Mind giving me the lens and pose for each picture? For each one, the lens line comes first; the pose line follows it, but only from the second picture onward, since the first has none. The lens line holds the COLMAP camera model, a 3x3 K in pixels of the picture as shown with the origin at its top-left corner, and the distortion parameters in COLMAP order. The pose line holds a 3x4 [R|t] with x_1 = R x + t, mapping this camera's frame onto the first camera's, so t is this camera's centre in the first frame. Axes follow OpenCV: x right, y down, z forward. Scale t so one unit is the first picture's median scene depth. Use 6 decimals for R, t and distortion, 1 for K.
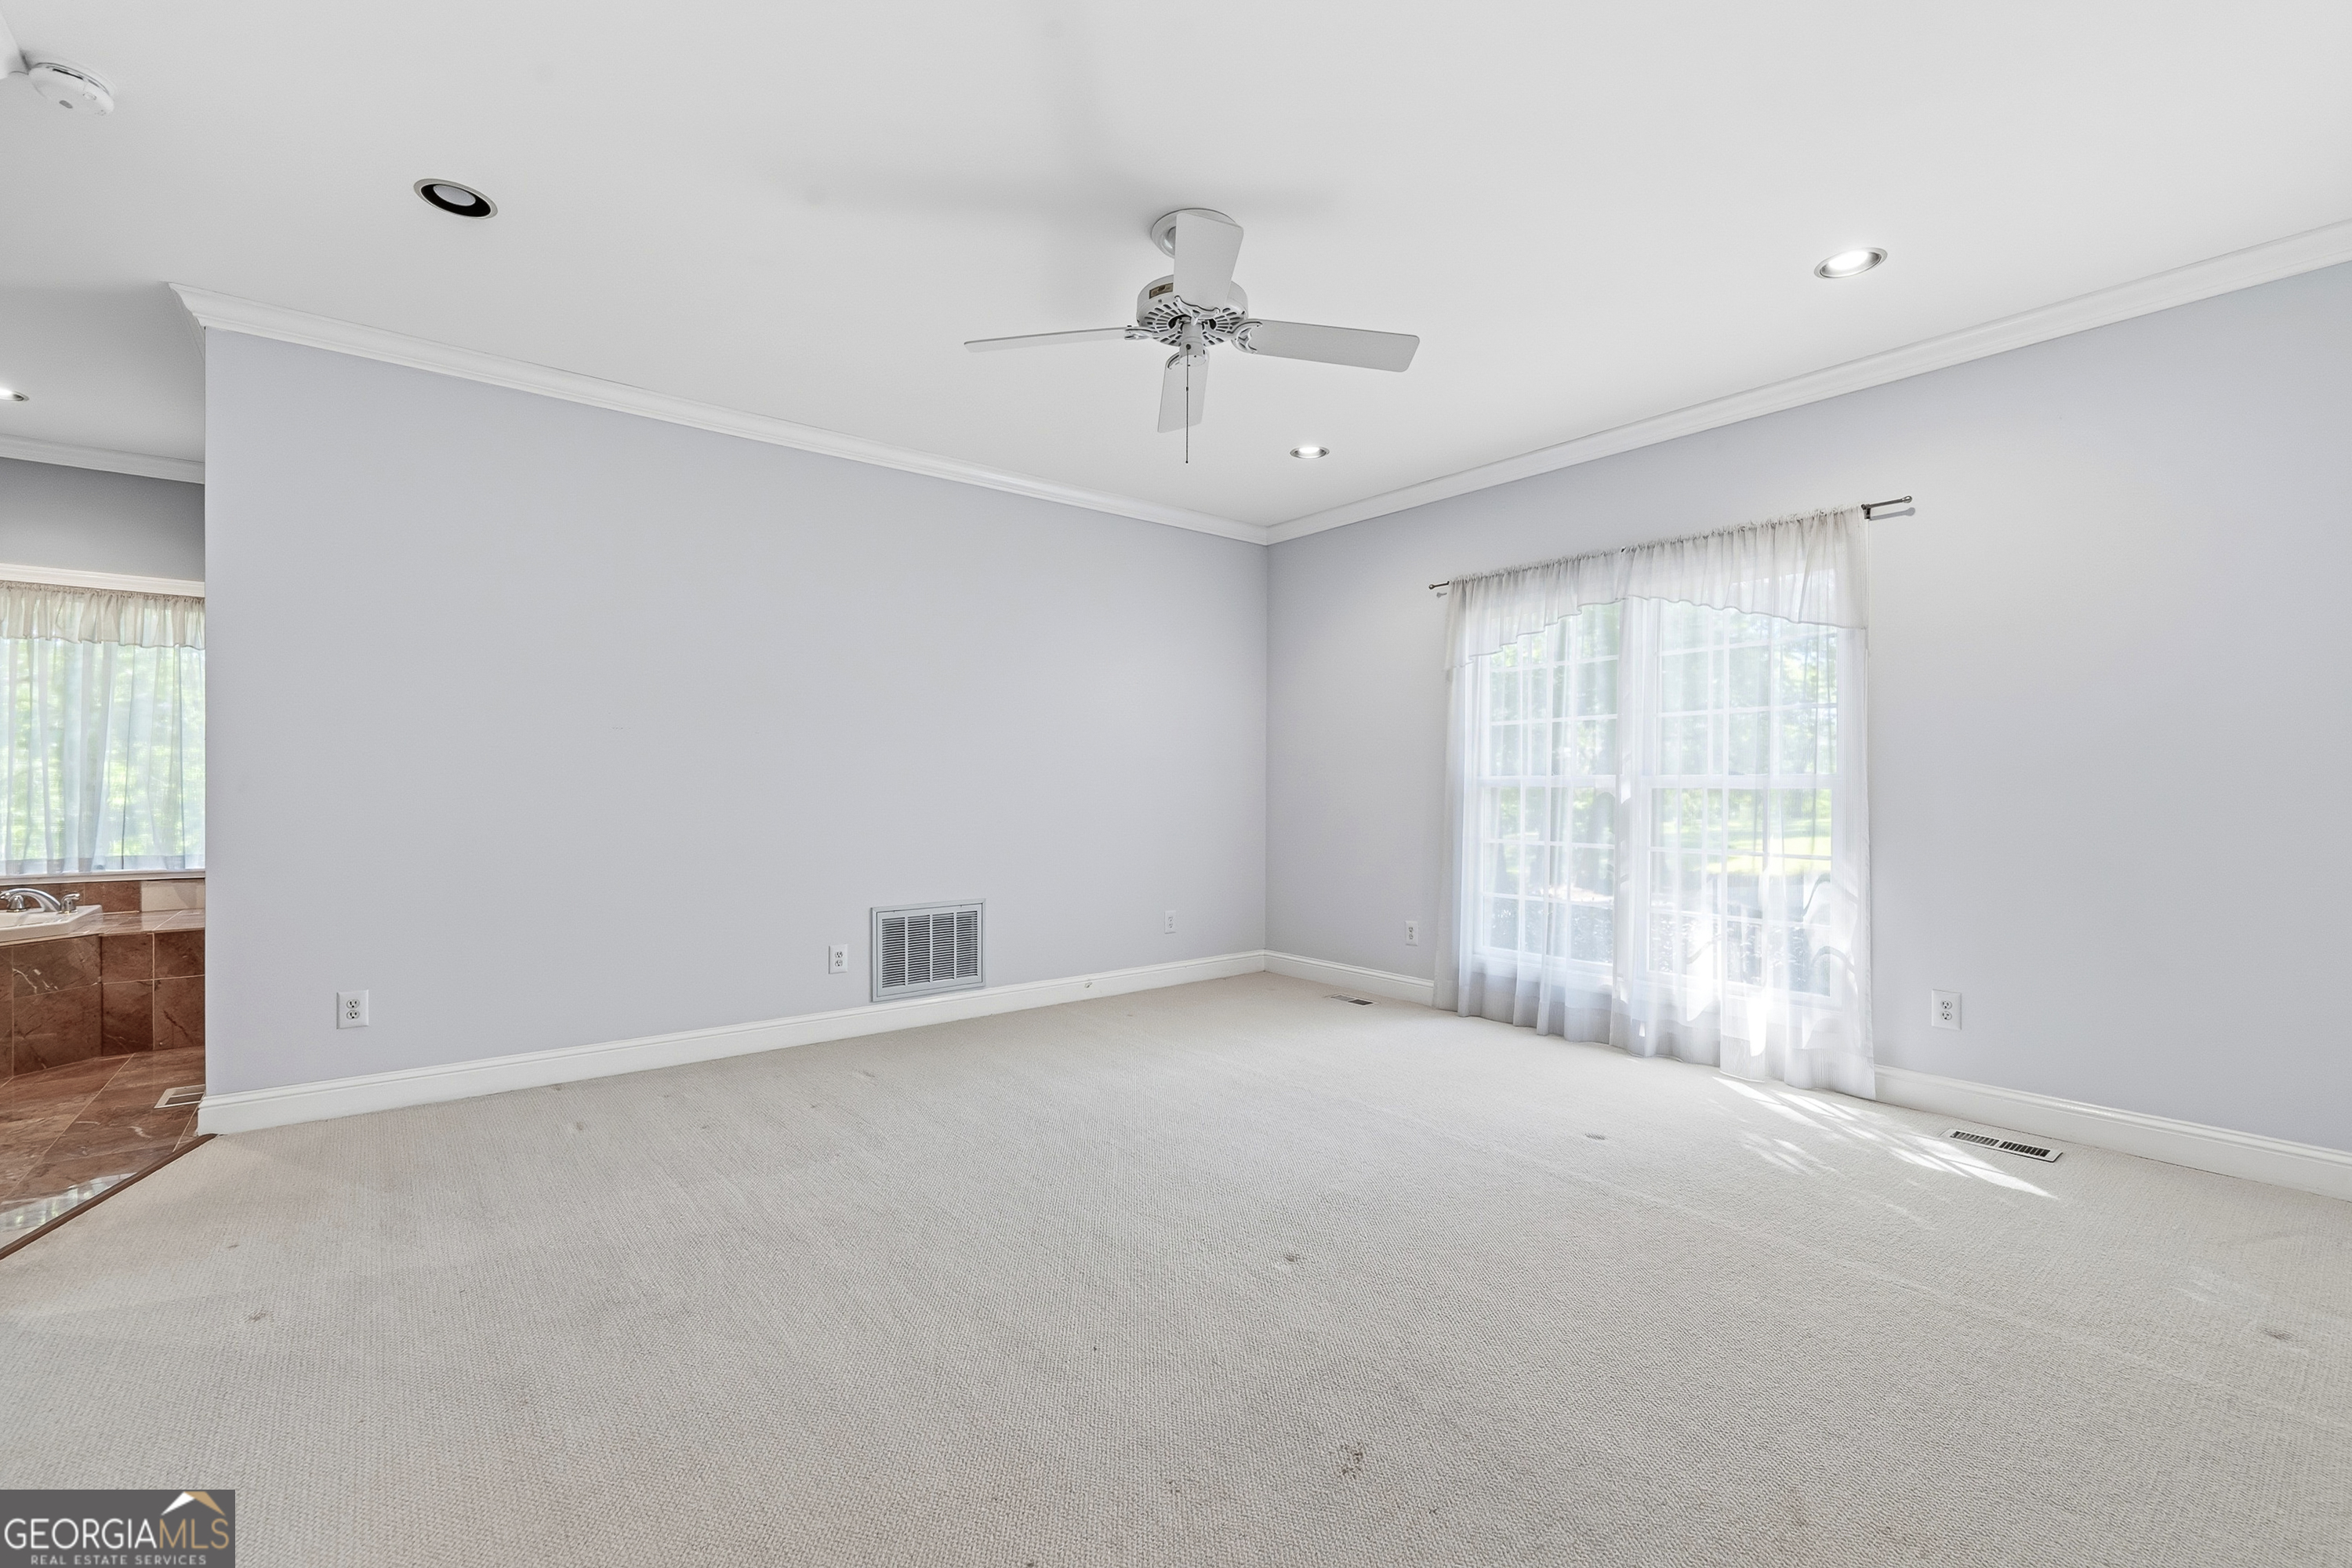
lens RADIAL K [[978.4, 0, 1164.4], [0, 978.4, 786.8], [0, 0, 1]] dist [-0.001481, -0.000637]
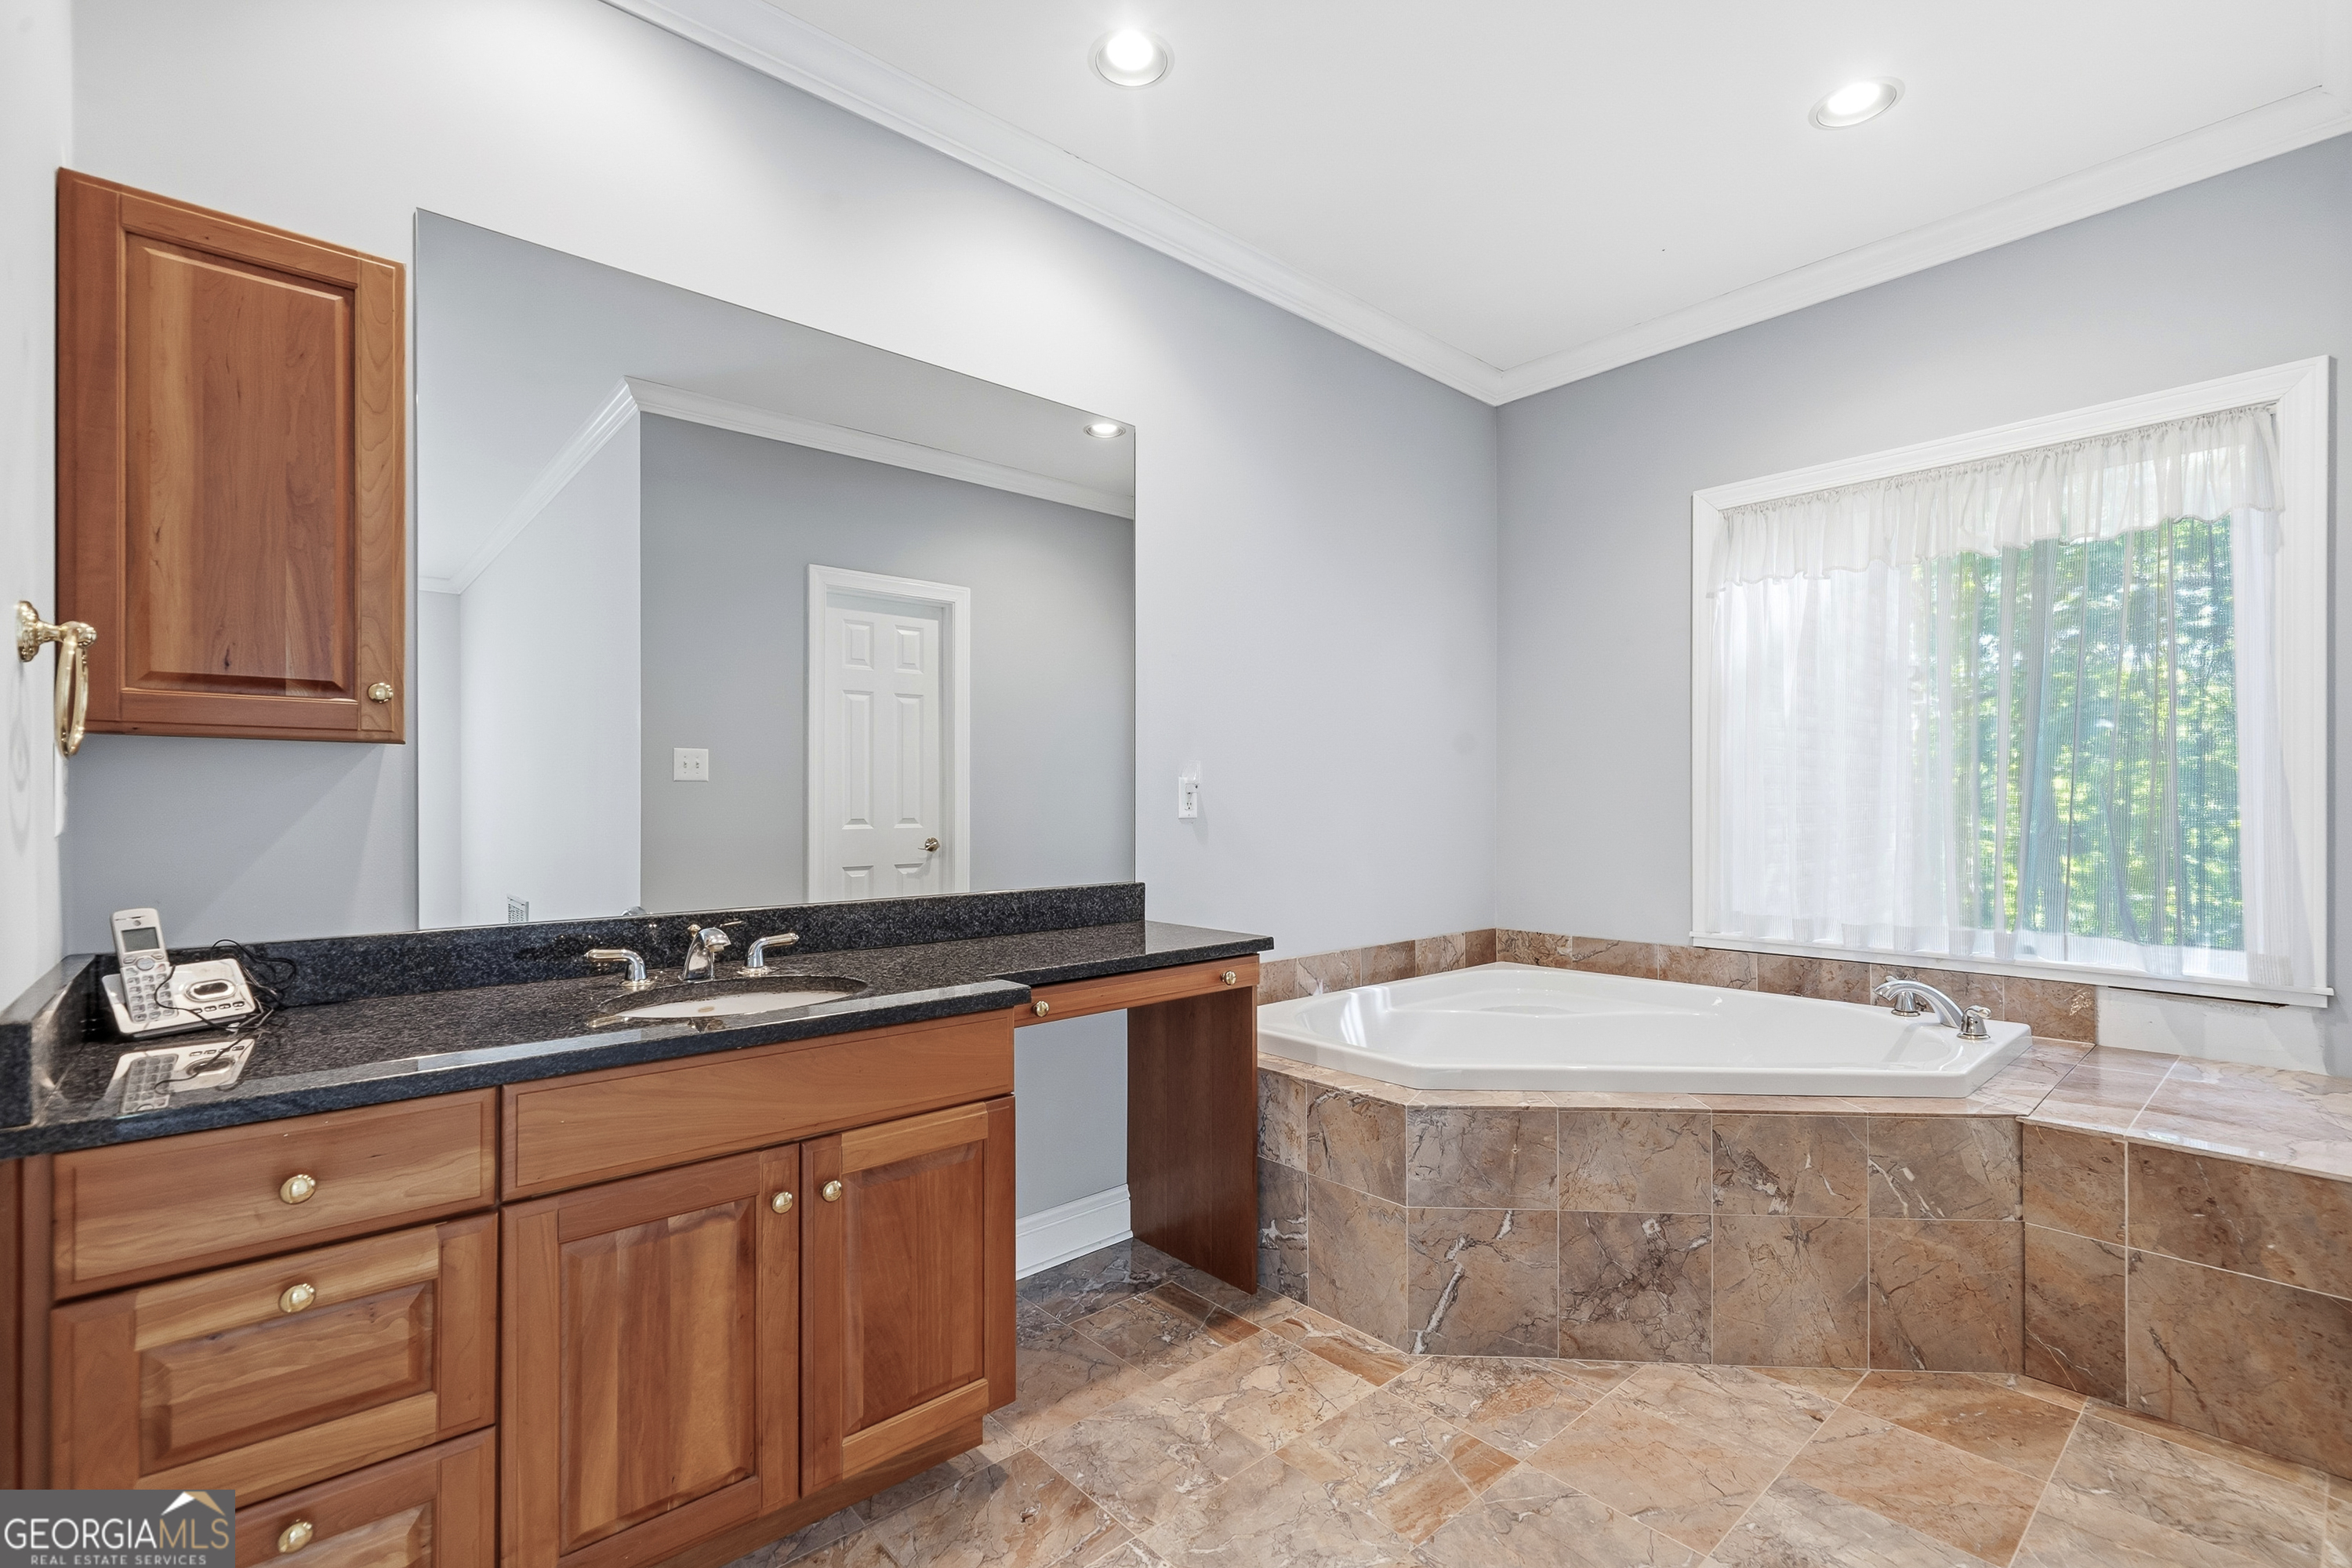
lens RADIAL K [[1050.9, 0, 1173.7], [0, 1050.9, 792.1], [0, 0, 1]] dist [0.002986, 0.000530]
pose [[0.045475, -0.006577, -0.998944, -0.587623], [-0.005596, 0.999961, -0.006839, -0.000930], [0.998950, 0.005901, 0.045436, 0.556450]]
